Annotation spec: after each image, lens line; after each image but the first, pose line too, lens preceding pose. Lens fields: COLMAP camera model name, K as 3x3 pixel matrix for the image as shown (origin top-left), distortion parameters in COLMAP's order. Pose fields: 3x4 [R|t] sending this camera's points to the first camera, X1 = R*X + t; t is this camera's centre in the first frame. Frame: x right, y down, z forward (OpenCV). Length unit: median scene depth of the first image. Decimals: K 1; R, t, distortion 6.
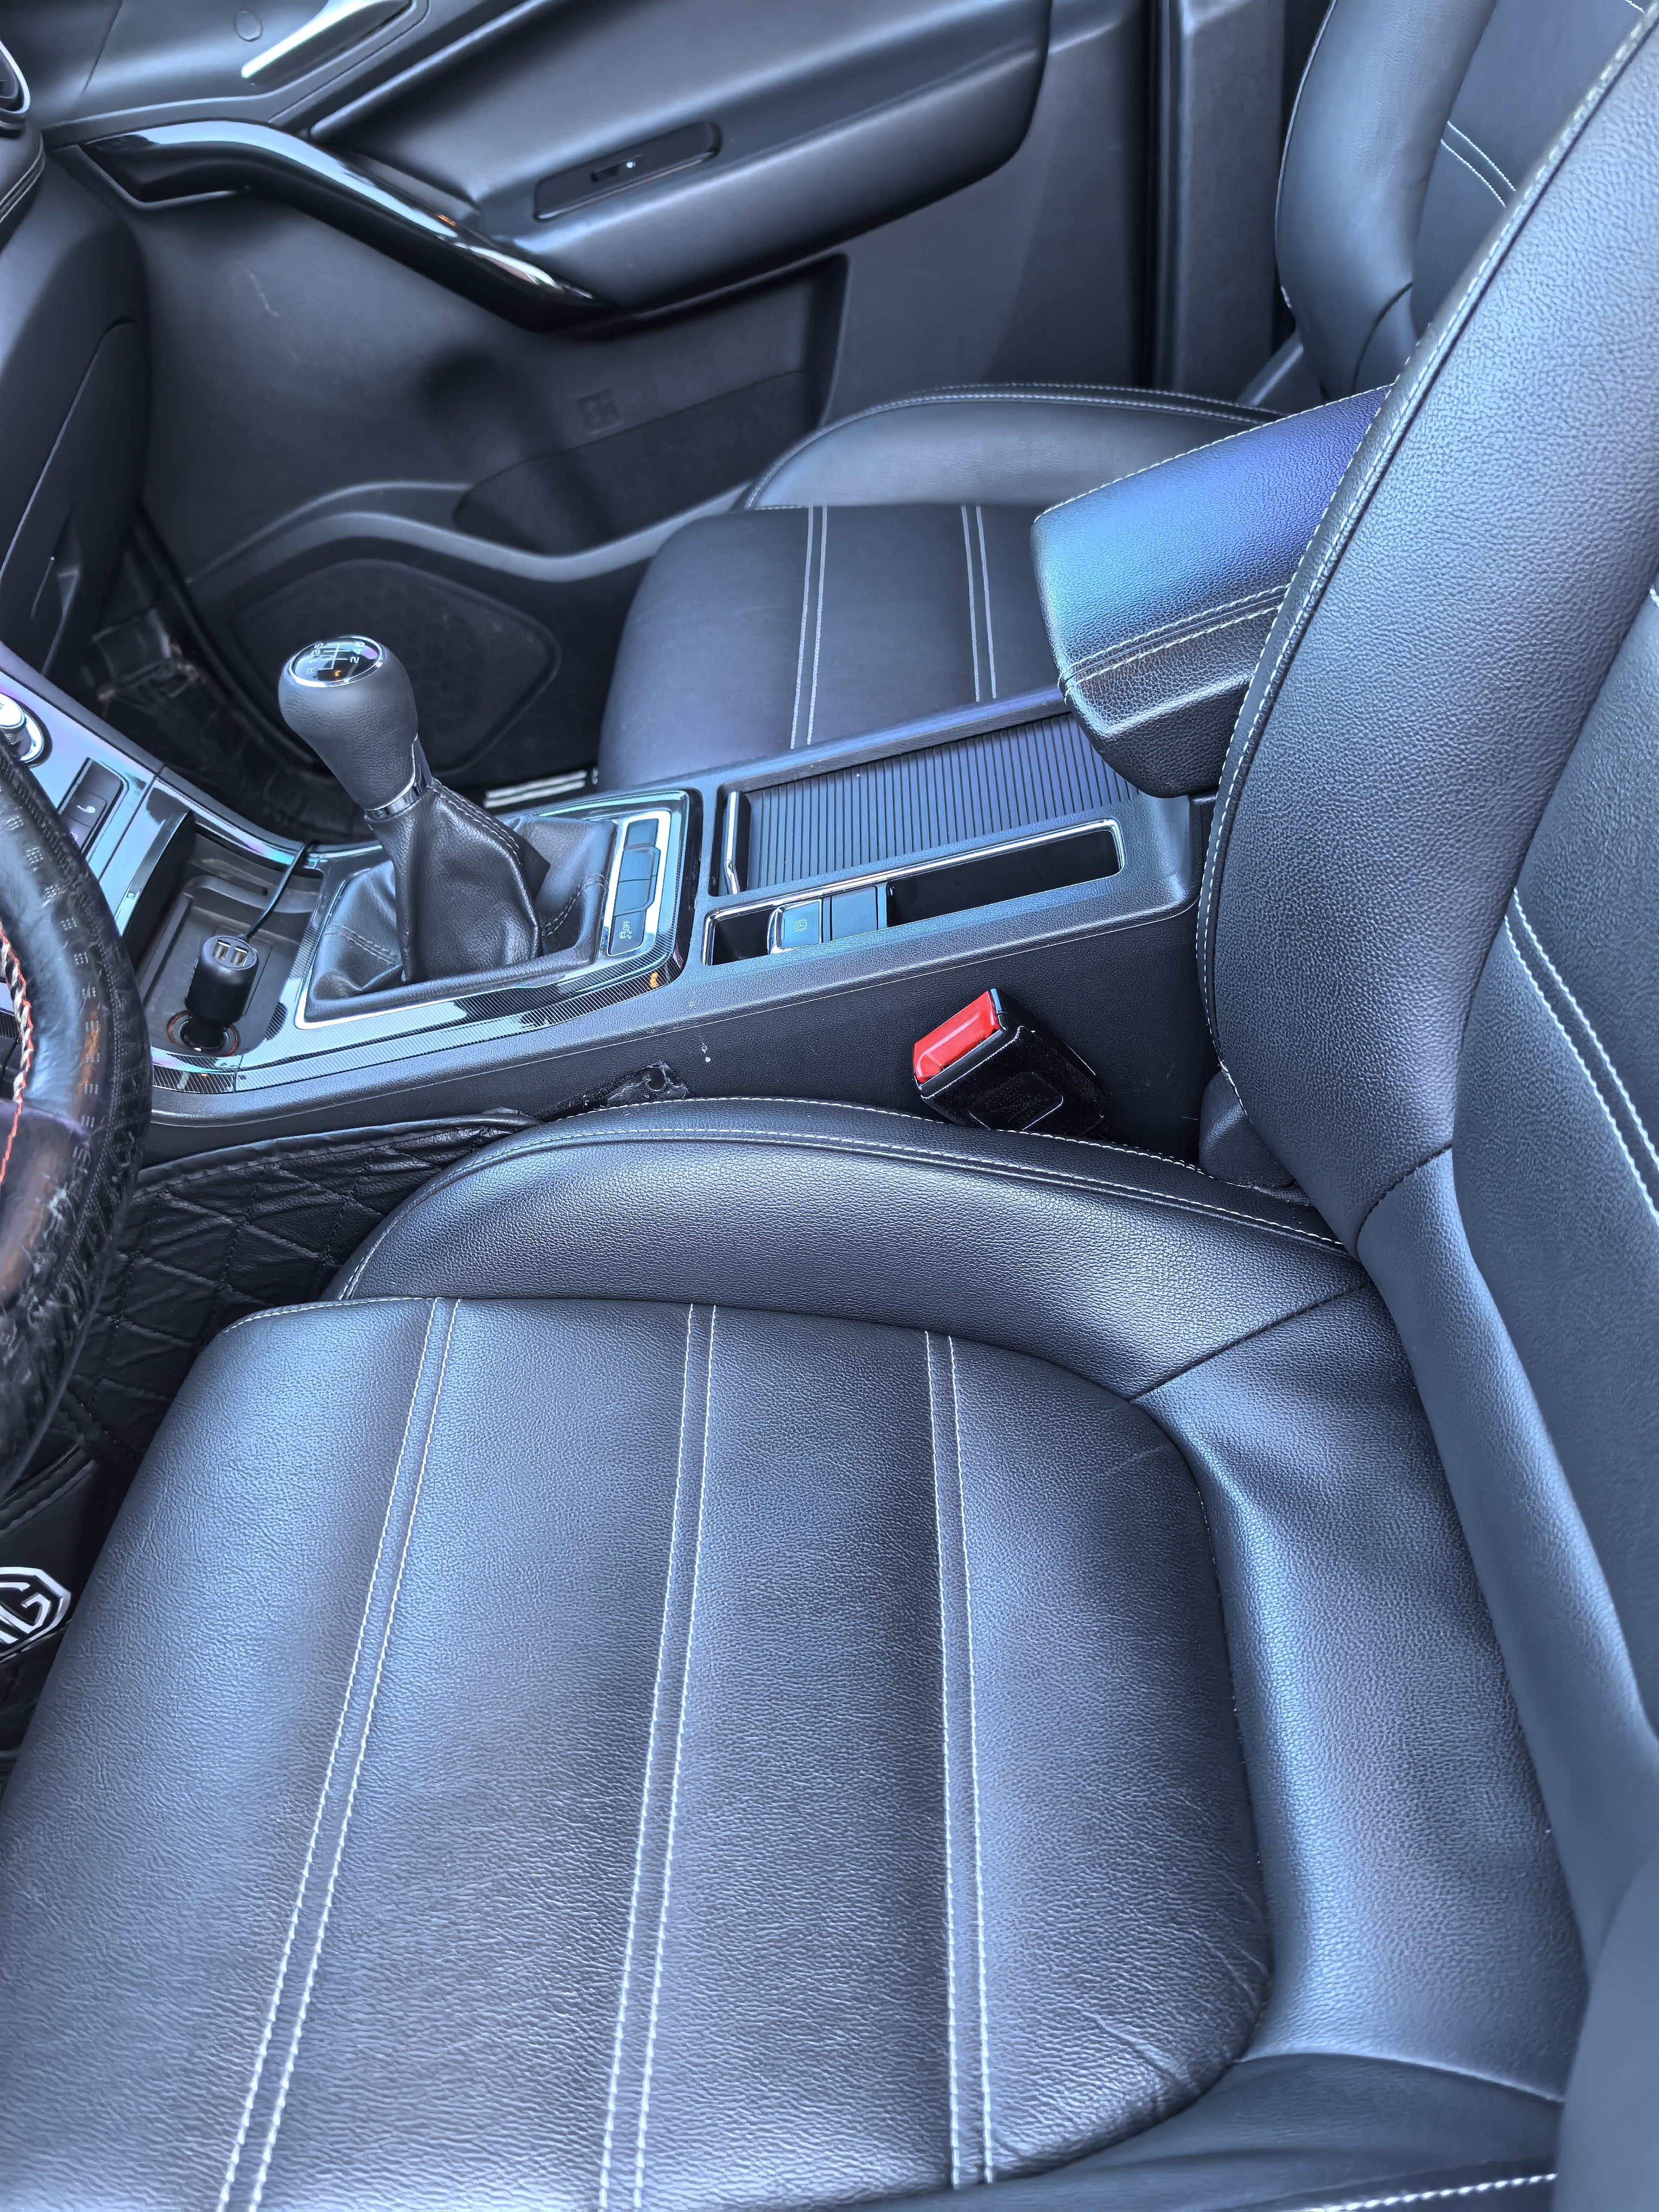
lens RADIAL K [[1843.3, 0, 821.8], [0, 1843.3, 1075.2], [0, 0, 1]] dist [0.048866, -0.099662]
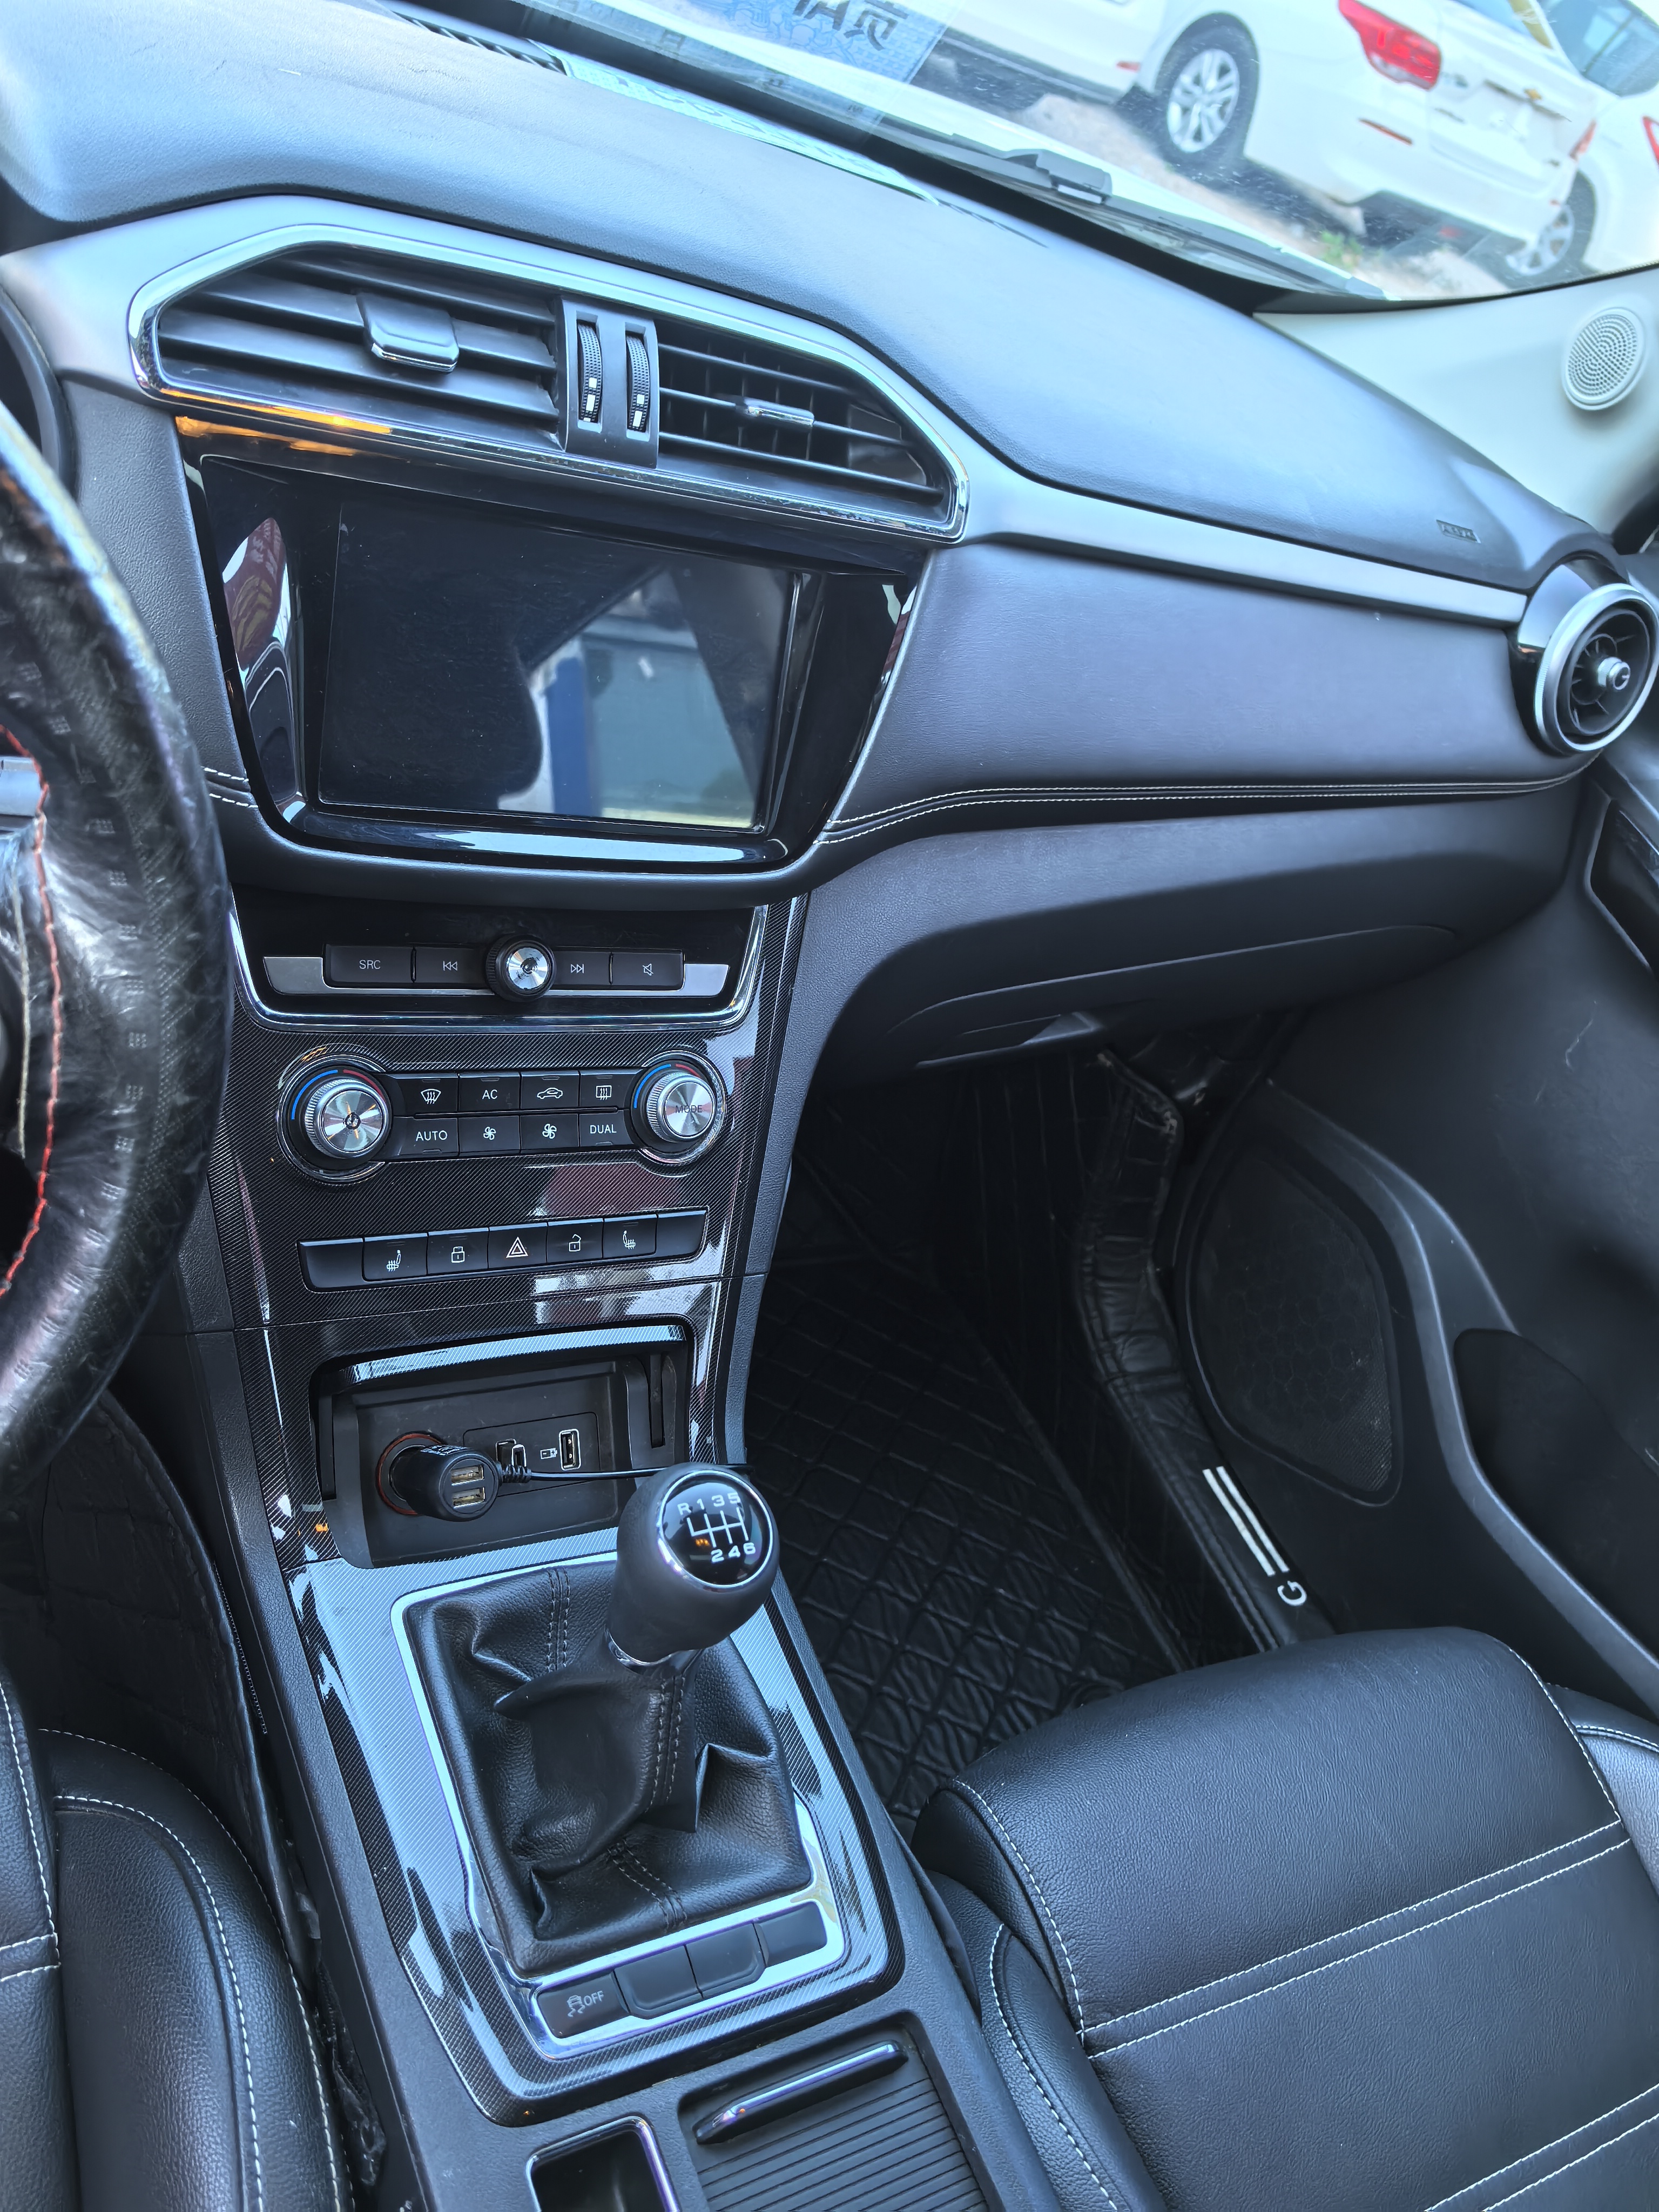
lens RADIAL K [[1843.3, 0, 821.8], [0, 1843.3, 1075.2], [0, 0, 1]] dist [0.048866, -0.099662]
pose [[0.311285, 0.857983, -0.408615, -0.094755], [-0.898135, 0.406129, 0.168561, -0.439686], [0.310573, 0.314521, 0.897007, 0.266792]]
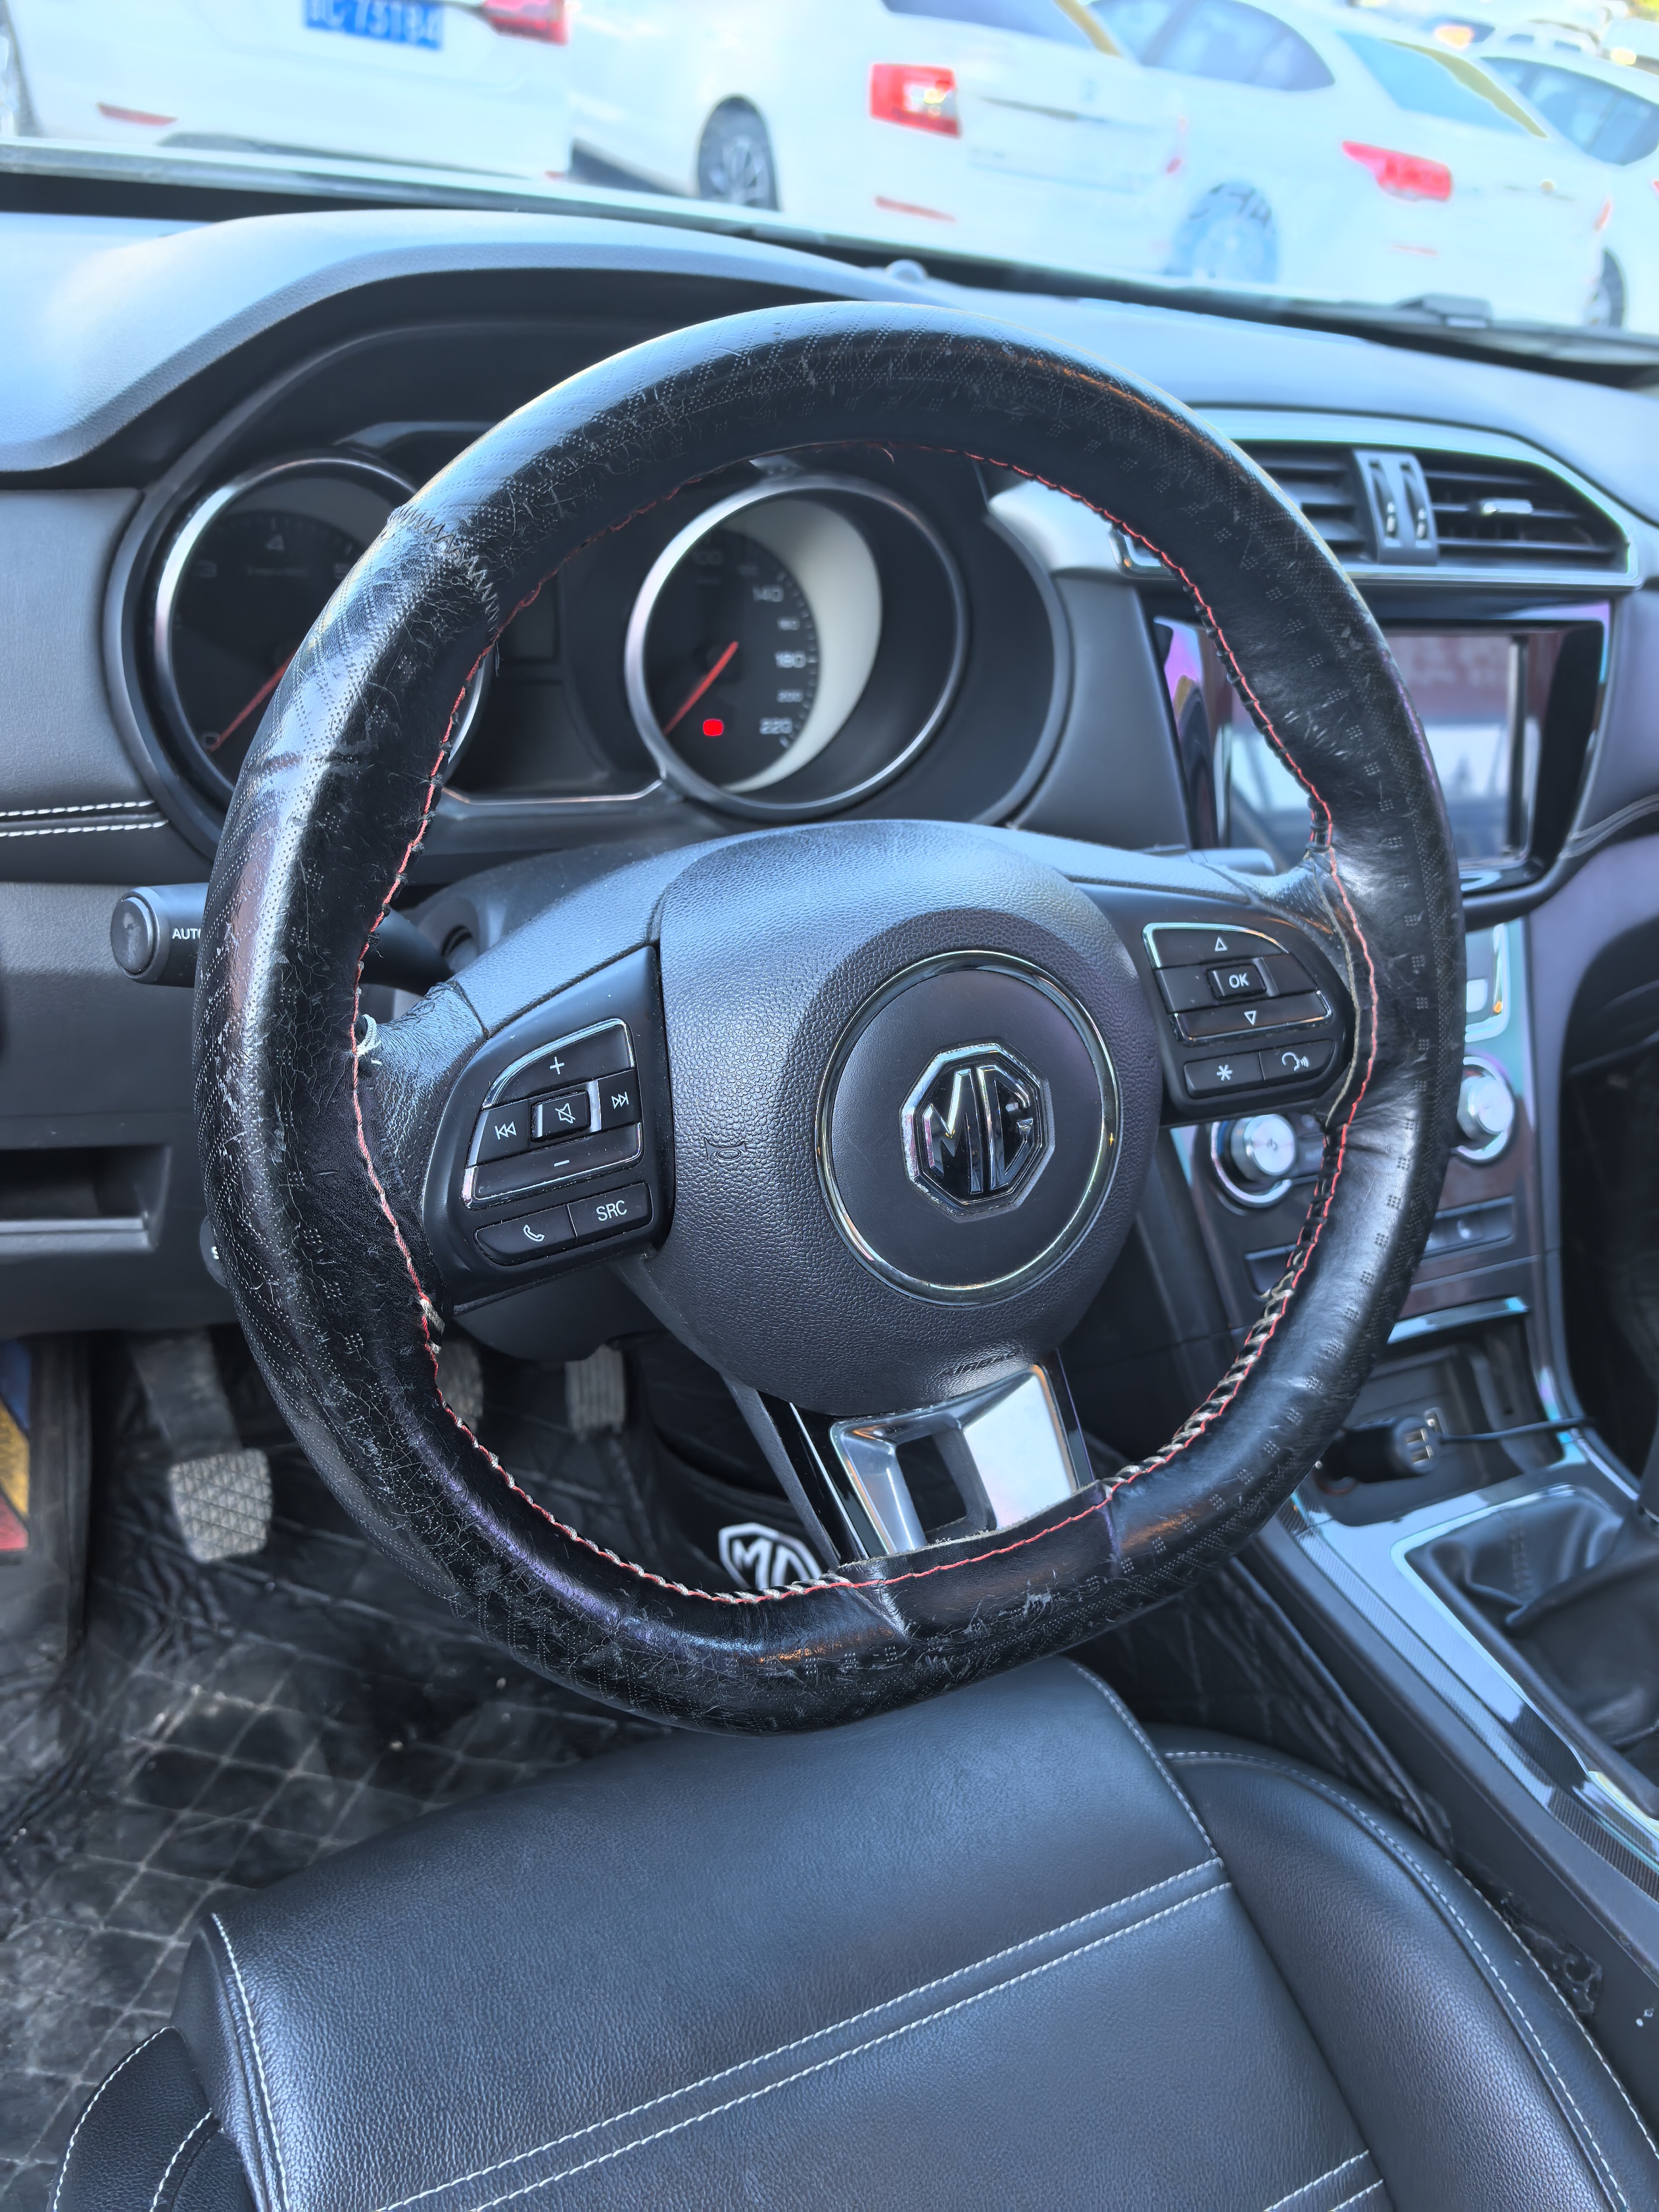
lens RADIAL K [[1843.3, 0, 821.8], [0, 1843.3, 1075.2], [0, 0, 1]] dist [0.048866, -0.099662]
pose [[0.411255, 0.742089, -0.529313, -0.087949], [-0.794256, 0.576660, 0.191364, -0.118974], [0.447243, 0.341711, 0.826563, 0.017794]]
